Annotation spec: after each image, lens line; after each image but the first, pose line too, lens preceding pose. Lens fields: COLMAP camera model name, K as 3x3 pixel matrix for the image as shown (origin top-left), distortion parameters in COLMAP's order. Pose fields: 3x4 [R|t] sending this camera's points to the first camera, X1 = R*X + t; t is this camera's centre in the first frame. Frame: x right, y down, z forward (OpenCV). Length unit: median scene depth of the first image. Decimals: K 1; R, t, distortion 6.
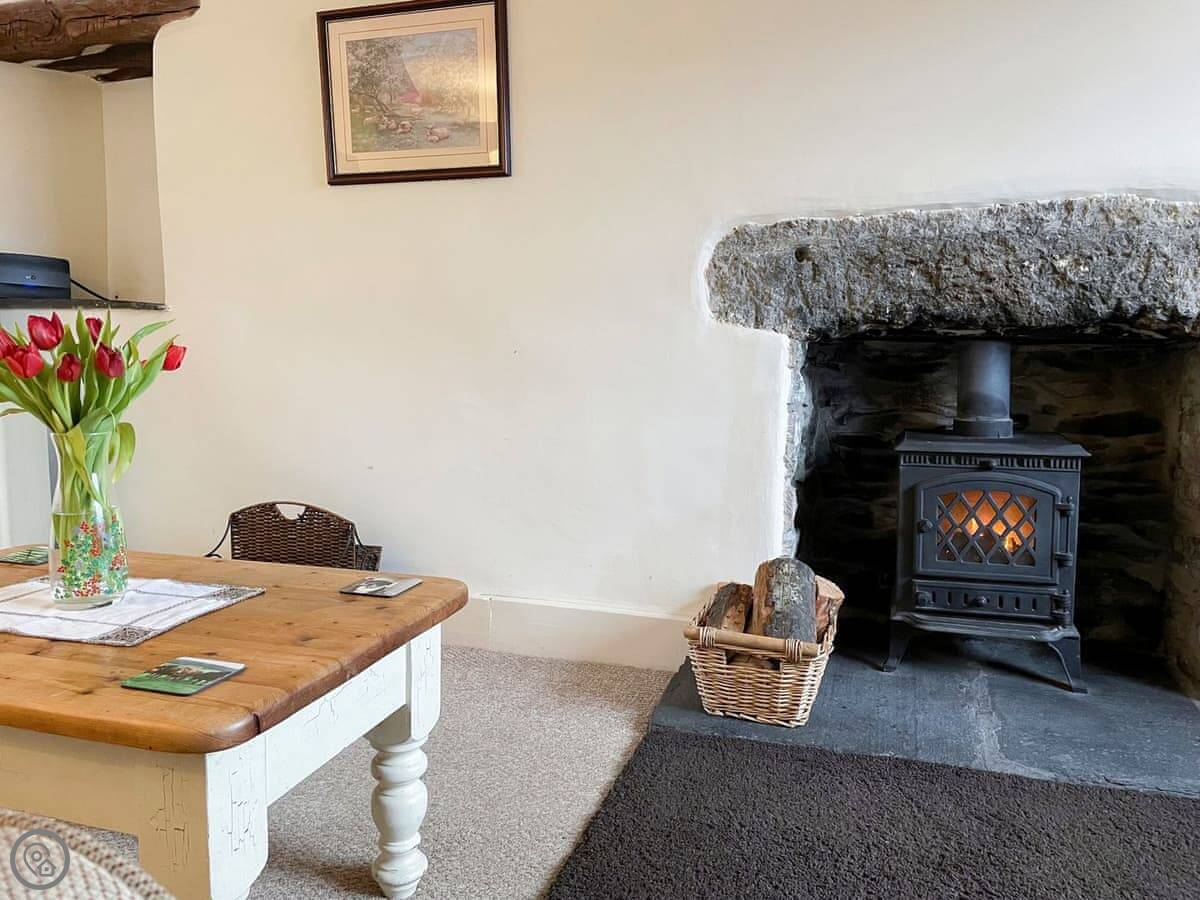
lens RADIAL K [[946.7, 0, 659.9], [0, 946.7, 439.4], [0, 0, 1]] dist [0.065096, -0.062058]
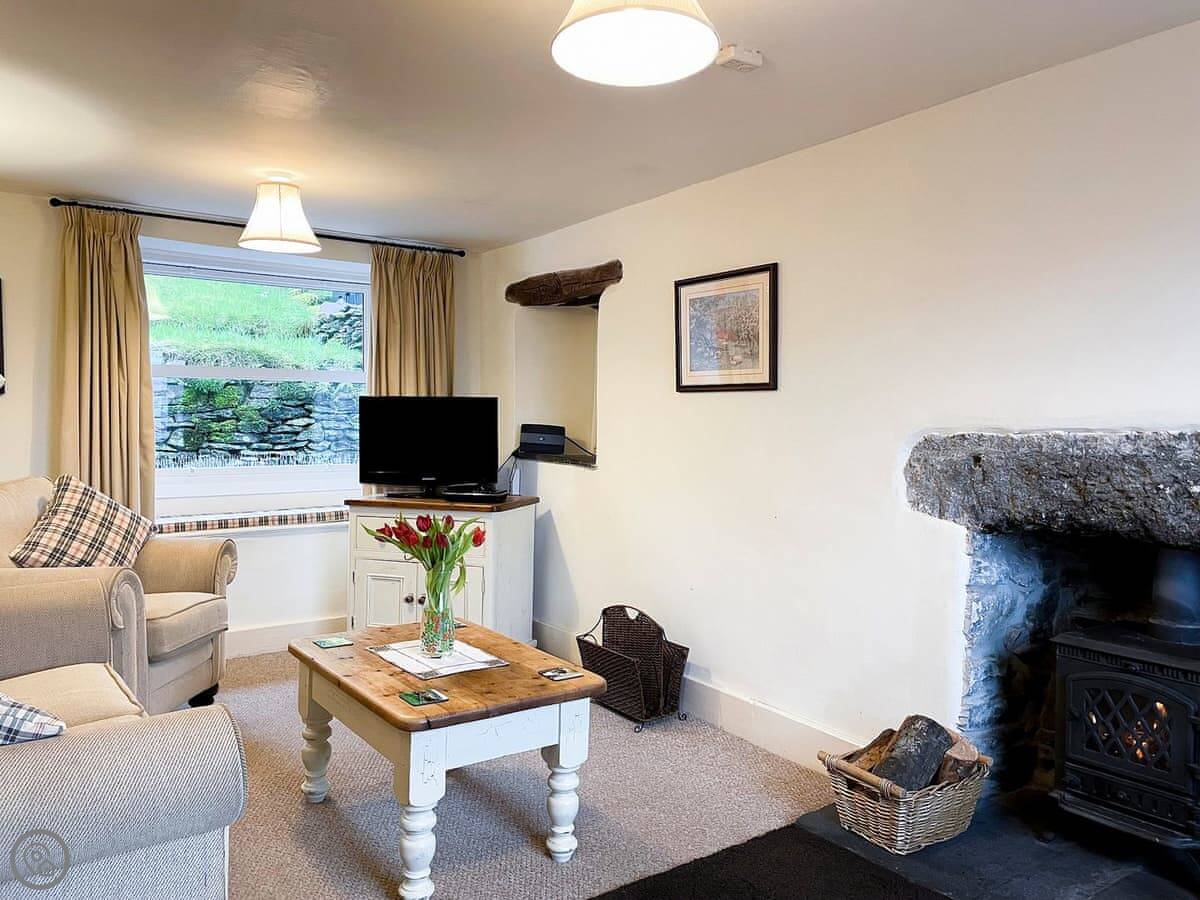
lens RADIAL K [[946.7, 0, 593.2], [0, 946.7, 447.5], [0, 0, 1]] dist [0.065096, -0.062058]
pose [[0.785679, 0.034930, -0.617648, 0.527000], [-0.086235, 0.994841, -0.053434, -0.110205], [0.612595, 0.095245, 0.784637, -0.239301]]
